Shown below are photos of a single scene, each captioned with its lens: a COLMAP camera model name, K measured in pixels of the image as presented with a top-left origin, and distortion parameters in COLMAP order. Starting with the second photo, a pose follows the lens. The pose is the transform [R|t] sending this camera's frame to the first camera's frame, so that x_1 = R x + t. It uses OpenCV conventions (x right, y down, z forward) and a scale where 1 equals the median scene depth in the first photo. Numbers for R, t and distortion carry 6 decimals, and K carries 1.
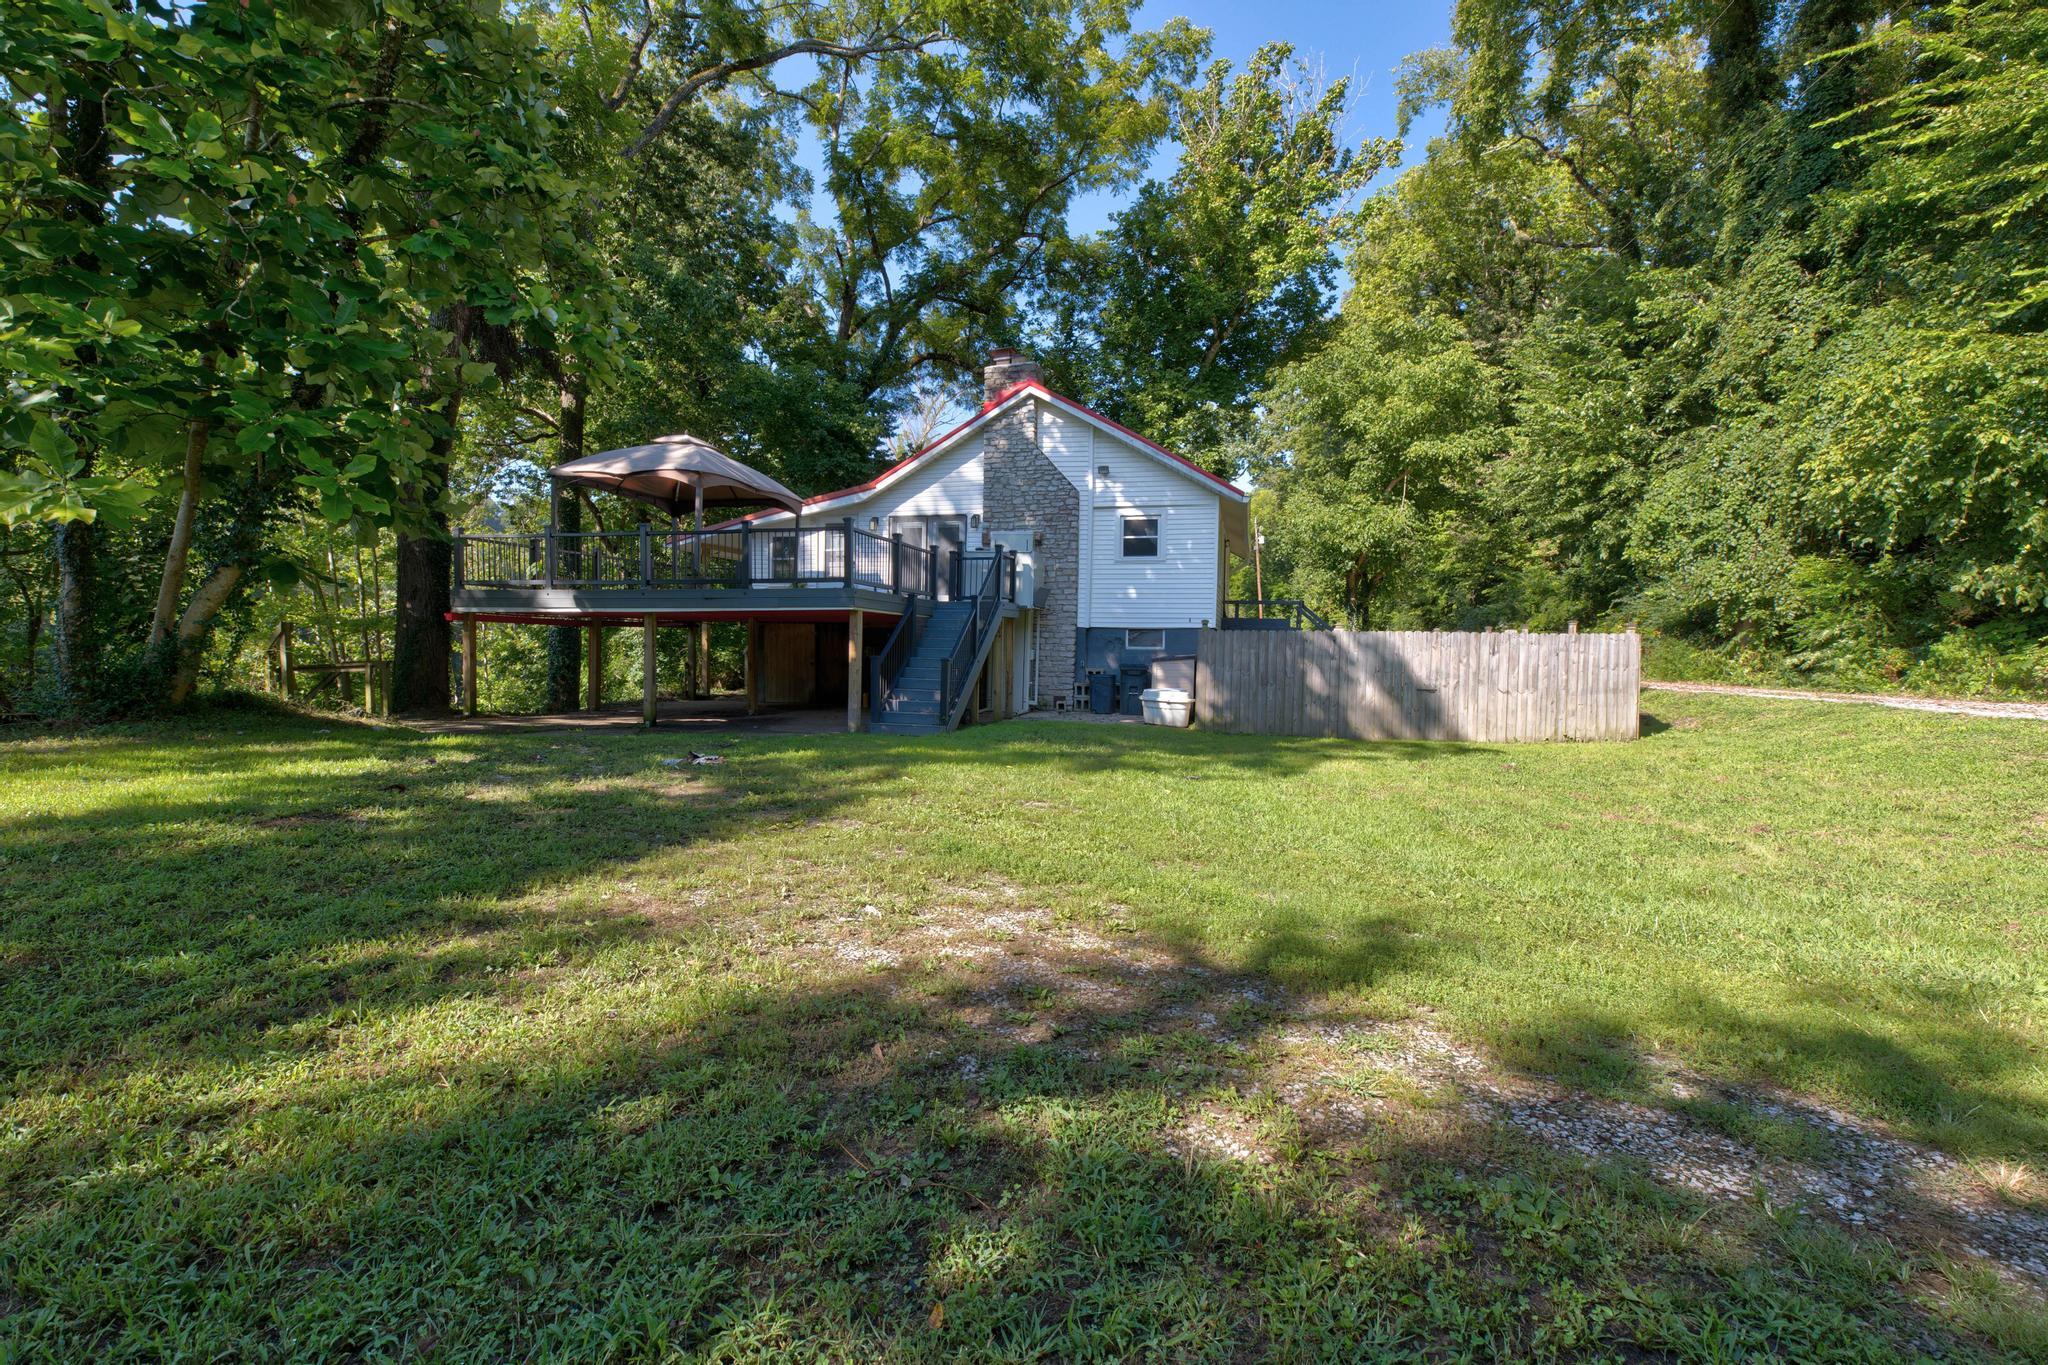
lens RADIAL K [[924.8, 0, 1001.5], [0, 924.8, 673.6], [0, 0, 1]] dist [0.003078, 0.000705]
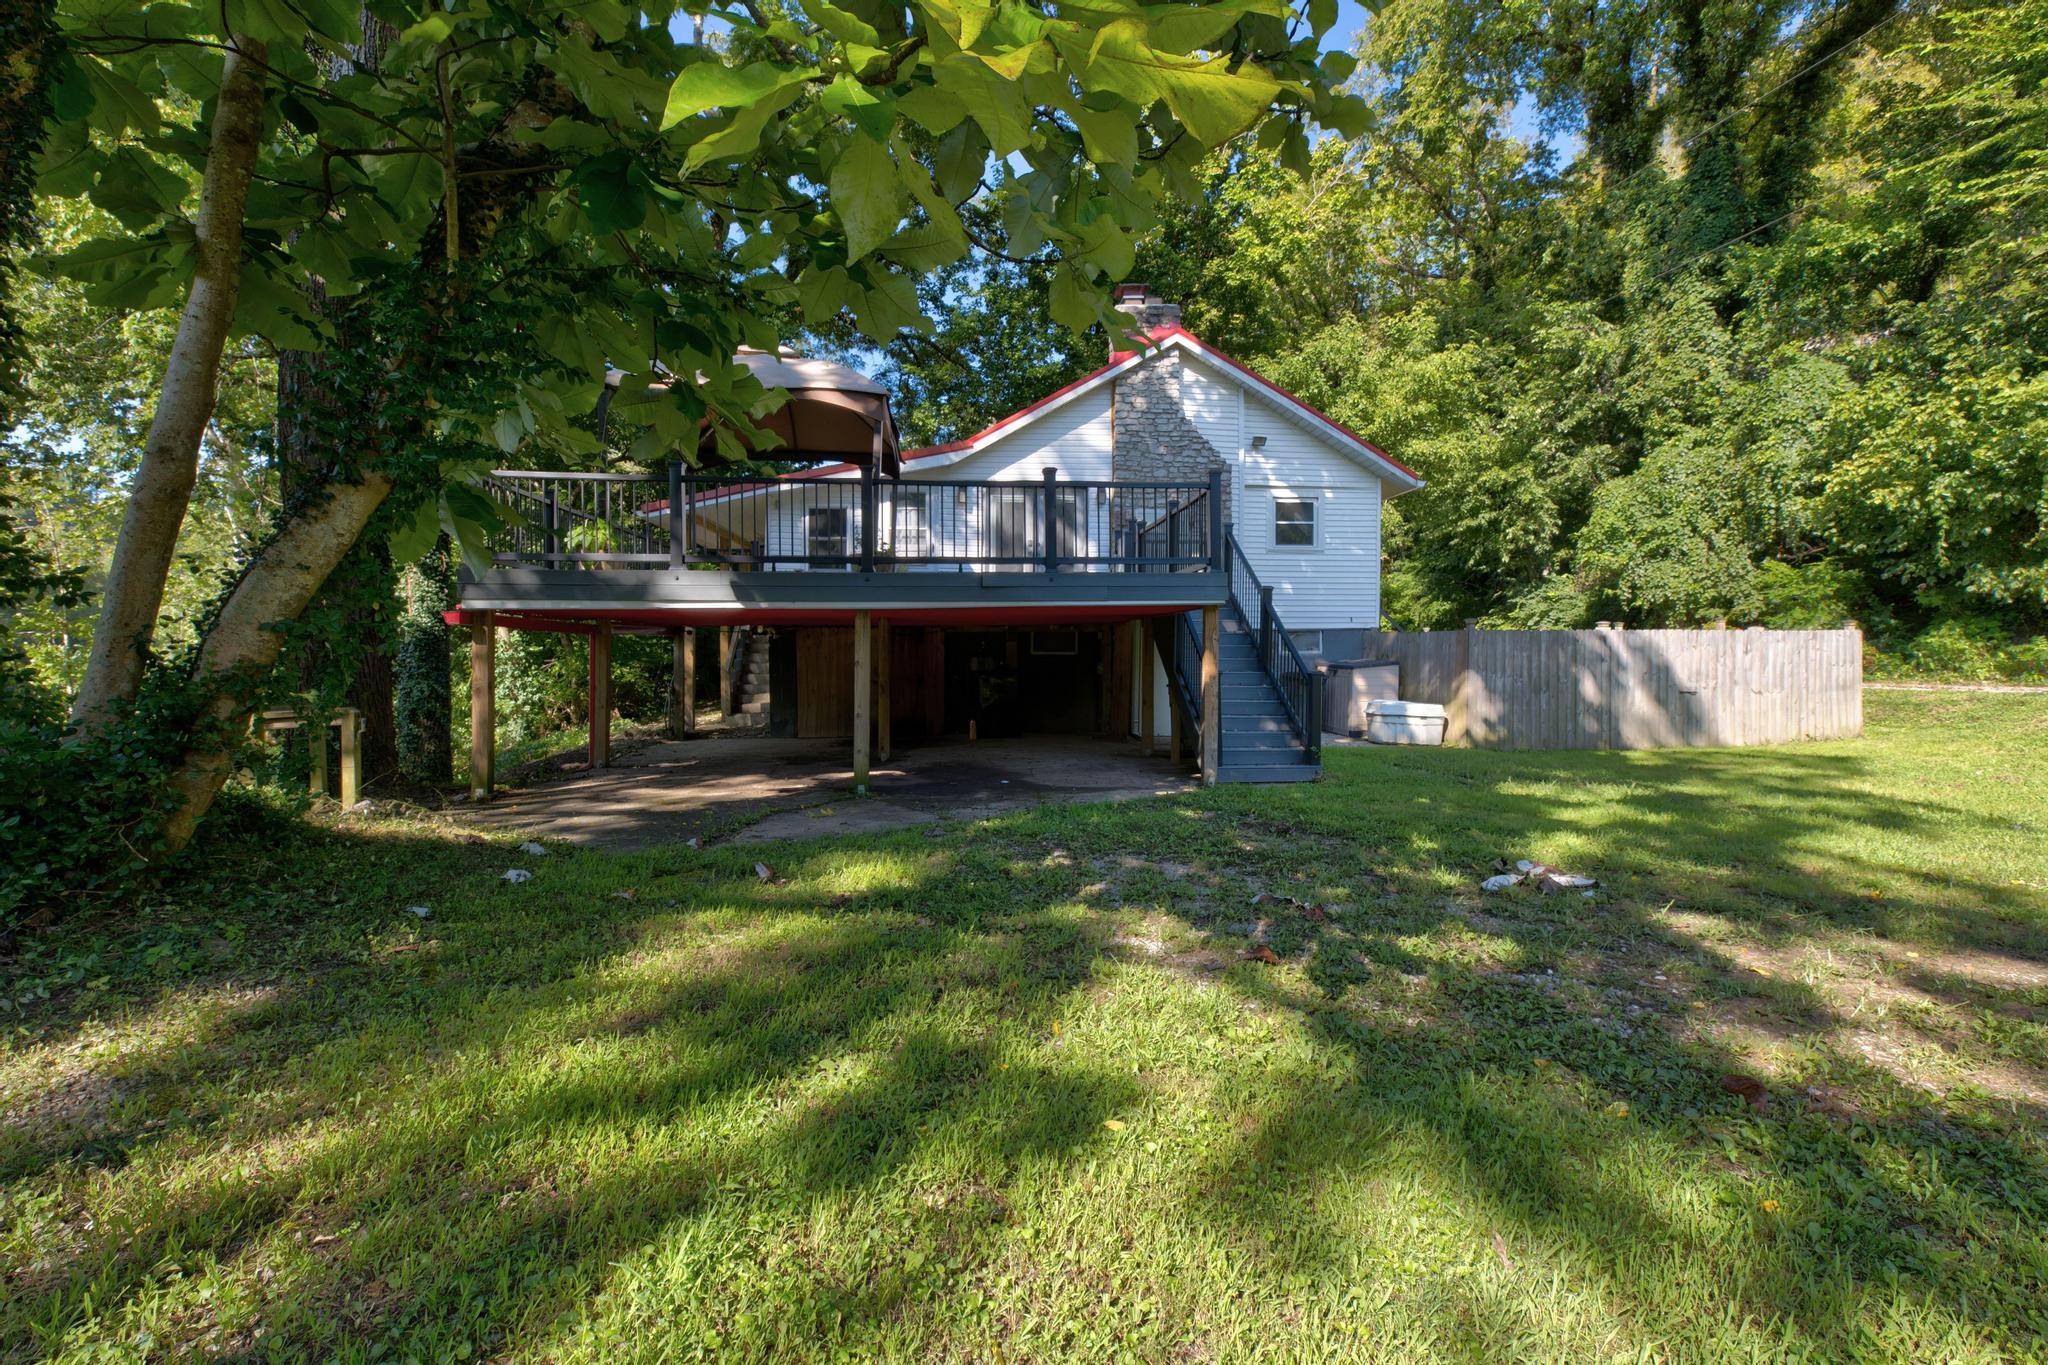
lens RADIAL K [[924.8, 0, 1044.8], [0, 924.8, 637.8], [0, 0, 1]] dist [0.003078, 0.000705]
pose [[0.933056, -0.011288, 0.359553, -0.369536], [0.025700, 0.999045, -0.035327, -0.017071], [-0.358811, 0.042203, 0.932456, 0.288980]]
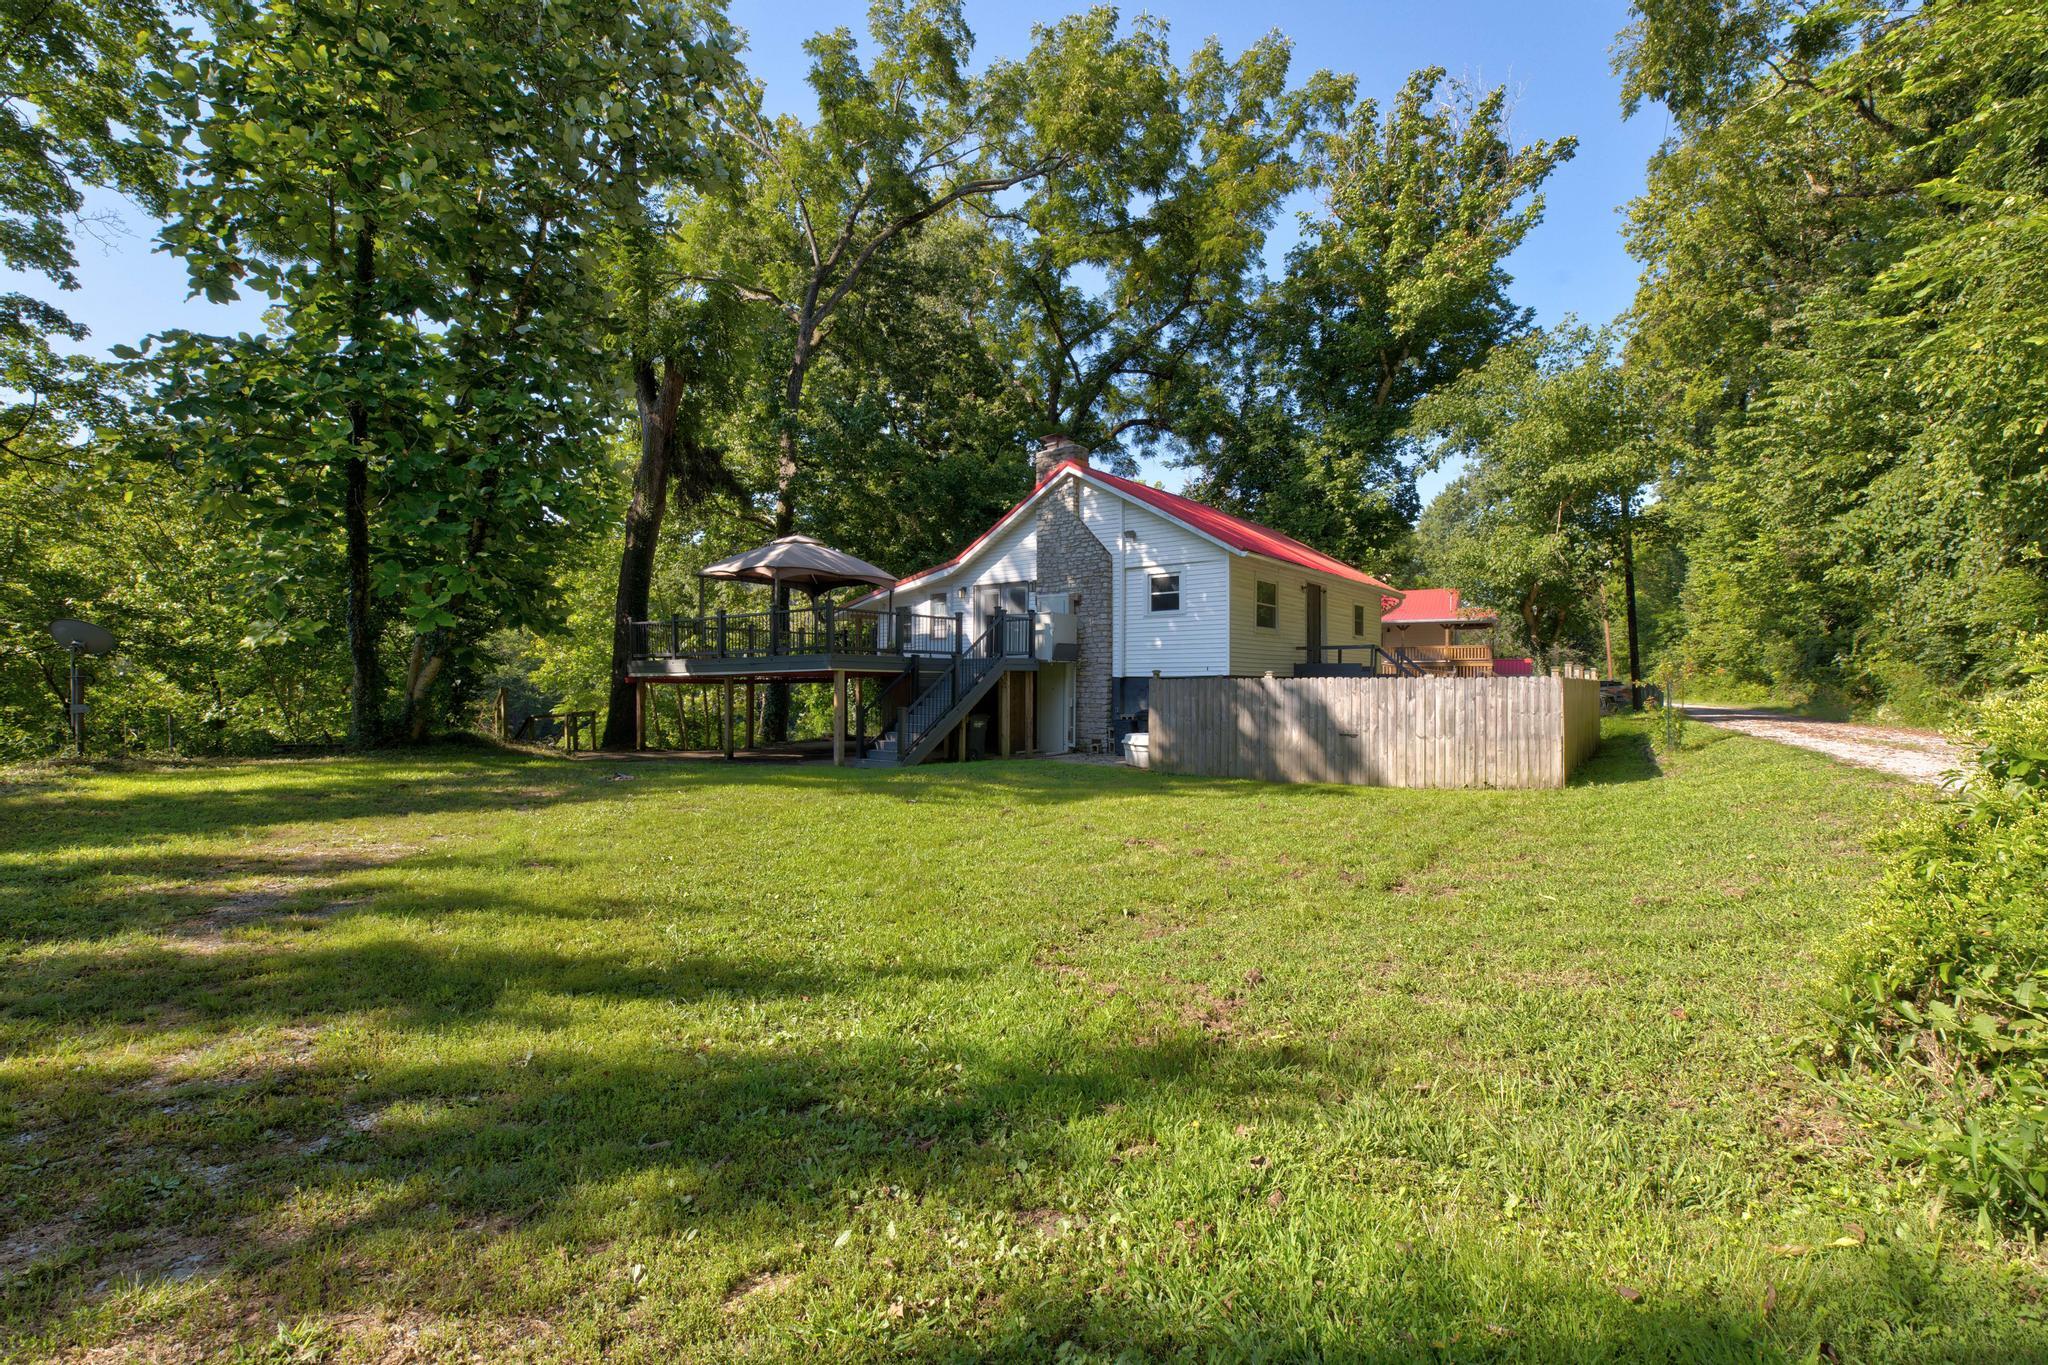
lens RADIAL K [[924.8, 0, 1019.5], [0, 924.8, 686.1], [0, 0, 1]] dist [0.003078, 0.000705]
pose [[0.920789, -0.014923, -0.389774, 0.411633], [0.001917, 0.999429, -0.033736, -0.001487], [0.390055, 0.030317, 0.920292, -0.062882]]
